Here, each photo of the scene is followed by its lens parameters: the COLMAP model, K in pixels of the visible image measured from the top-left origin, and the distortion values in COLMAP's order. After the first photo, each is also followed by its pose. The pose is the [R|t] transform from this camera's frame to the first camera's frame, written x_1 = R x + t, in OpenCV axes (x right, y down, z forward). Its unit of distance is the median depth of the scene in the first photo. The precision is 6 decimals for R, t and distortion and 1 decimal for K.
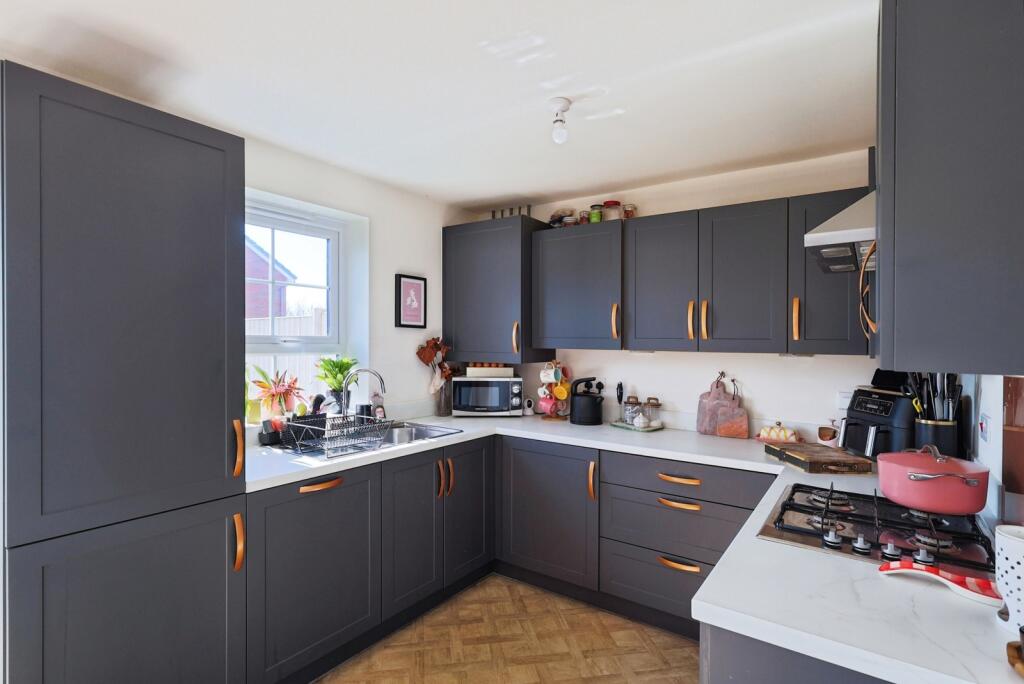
lens RADIAL K [[499.0, 0, 512.0], [0, 499.0, 342.0], [0, 0, 1]] dist [-0.001345, -0.001178]
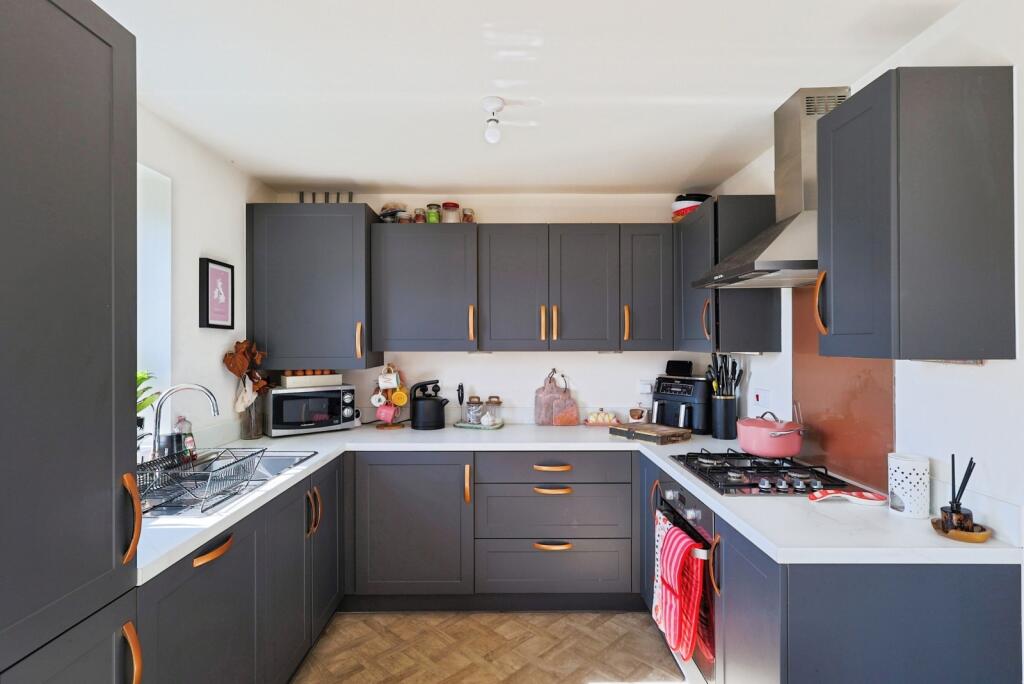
lens RADIAL K [[503.2, 0, 511.7], [0, 503.2, 337.9], [0, 0, 1]] dist [-0.000217, -0.000113]
pose [[0.820415, -0.006938, 0.571726, -0.297619], [0.012745, 0.999900, -0.006155, -0.004178], [-0.571626, 0.012336, 0.820422, 0.111422]]
